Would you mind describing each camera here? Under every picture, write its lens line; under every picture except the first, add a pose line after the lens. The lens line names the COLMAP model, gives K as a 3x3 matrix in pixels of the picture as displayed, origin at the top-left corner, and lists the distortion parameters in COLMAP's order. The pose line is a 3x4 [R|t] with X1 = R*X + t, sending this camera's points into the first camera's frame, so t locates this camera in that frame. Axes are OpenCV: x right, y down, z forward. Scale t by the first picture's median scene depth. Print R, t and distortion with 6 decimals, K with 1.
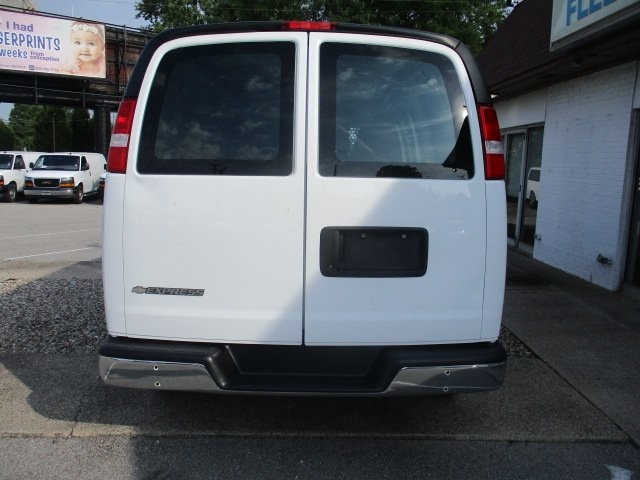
lens RADIAL K [[549.1, 0, 328.2], [0, 549.1, 236.4], [0, 0, 1]] dist [-0.037238, 0.006524]
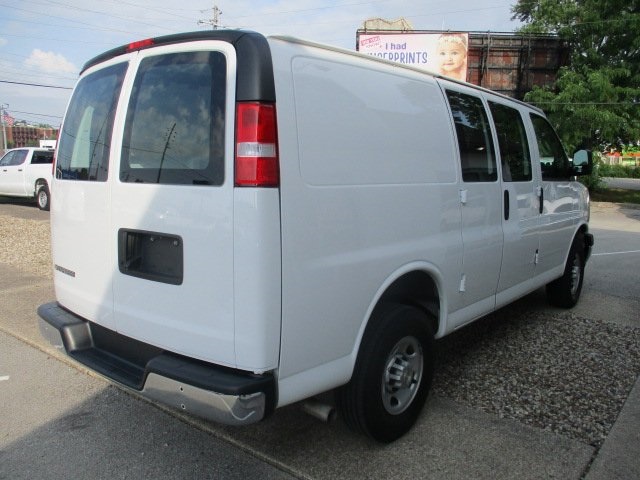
lens RADIAL K [[549.1, 0, 328.2], [0, 549.1, 236.4], [0, 0, 1]] dist [-0.037238, 0.006524]
pose [[0.757188, 0.074675, -0.648914, 0.095090], [-0.077183, 0.996712, 0.024638, -0.005514], [0.648620, 0.031430, 0.760463, 0.041401]]
